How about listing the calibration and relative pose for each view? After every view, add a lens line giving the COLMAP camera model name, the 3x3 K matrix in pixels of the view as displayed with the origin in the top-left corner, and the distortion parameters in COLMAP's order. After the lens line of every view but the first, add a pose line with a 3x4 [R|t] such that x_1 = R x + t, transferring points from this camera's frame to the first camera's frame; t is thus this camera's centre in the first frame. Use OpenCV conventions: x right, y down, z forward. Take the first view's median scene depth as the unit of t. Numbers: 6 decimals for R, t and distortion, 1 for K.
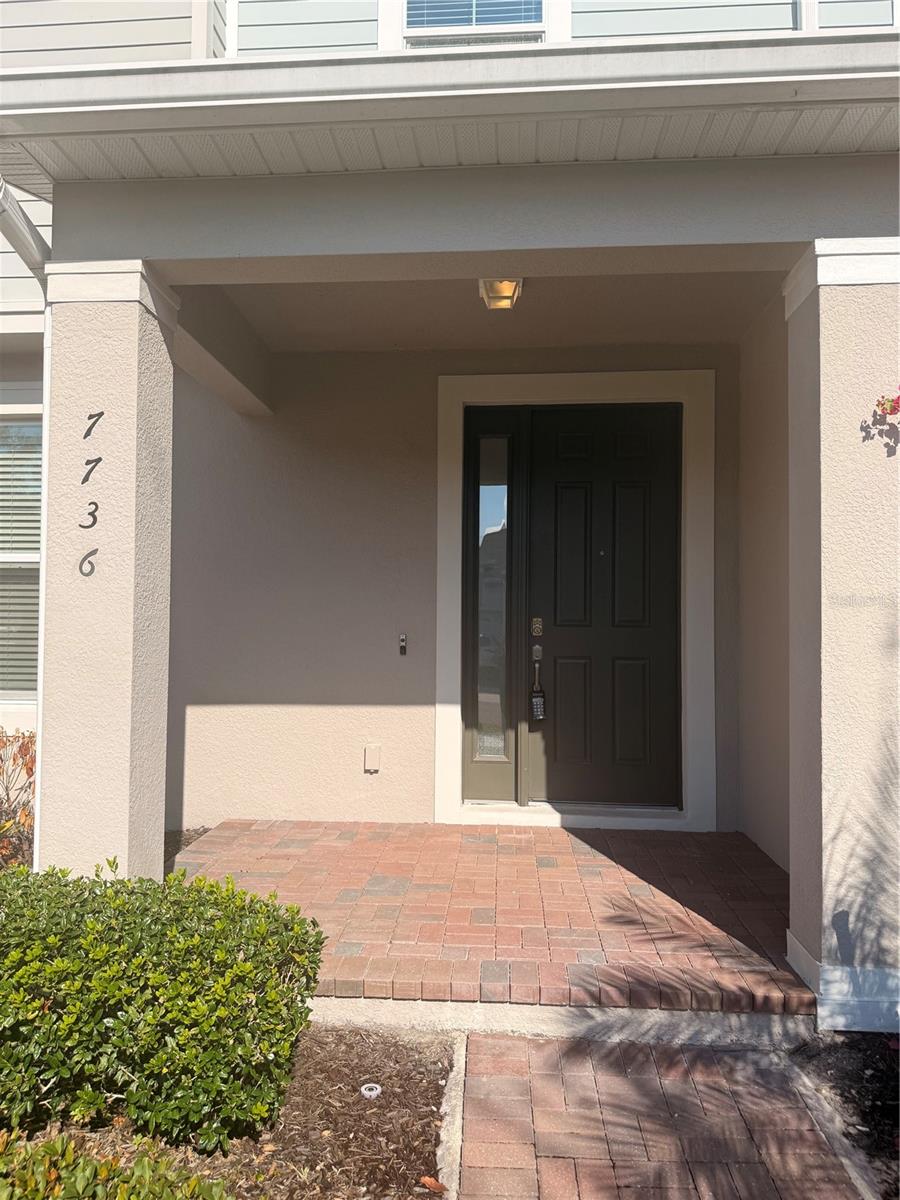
lens RADIAL K [[843.8, 0, 453.2], [0, 843.8, 596.7], [0, 0, 1]] dist [0.053396, -0.077133]
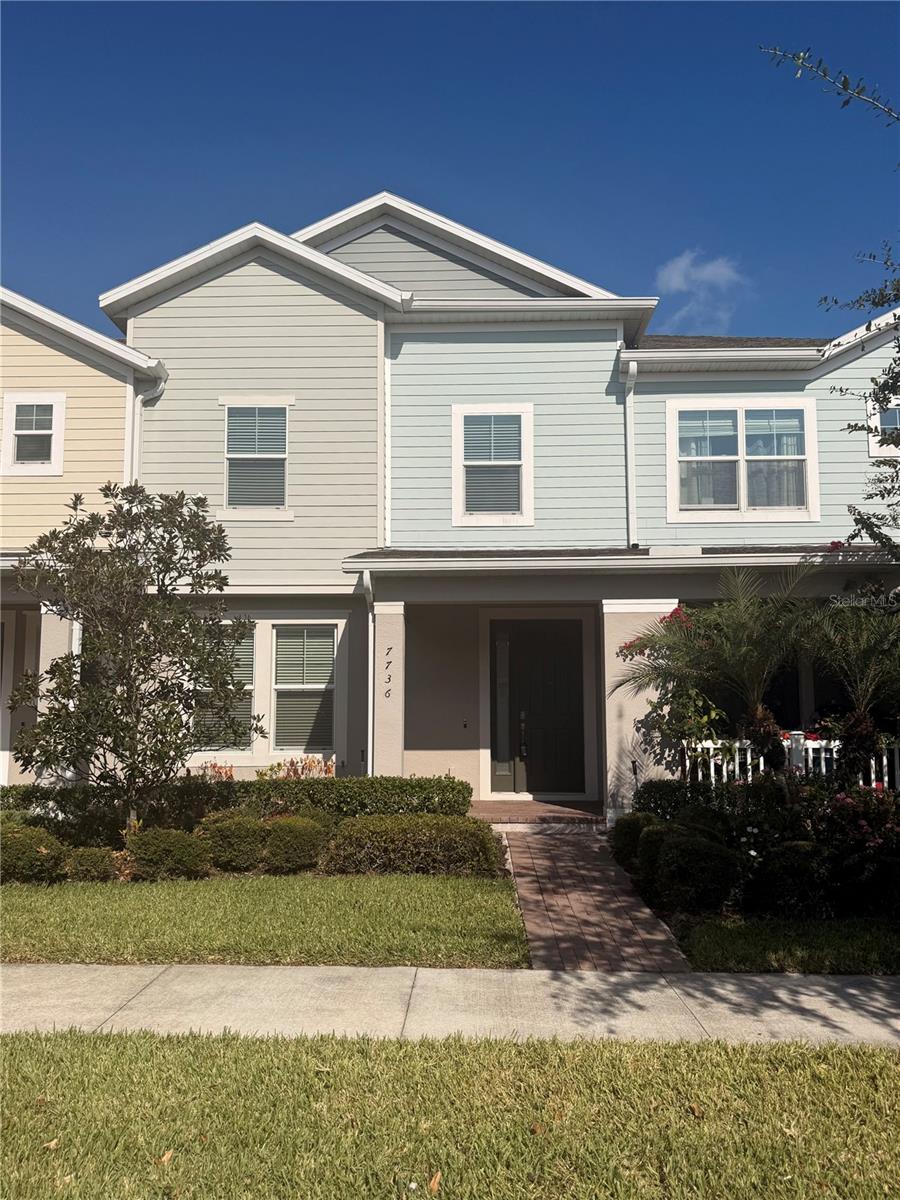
lens RADIAL K [[843.8, 0, 453.2], [0, 843.8, 596.7], [0, 0, 1]] dist [0.053396, -0.077133]
pose [[0.999594, -0.000418, 0.028488, -0.165056], [0.003855, 0.992682, -0.120696, -0.010049], [-0.028229, 0.120756, 0.992281, -1.408047]]
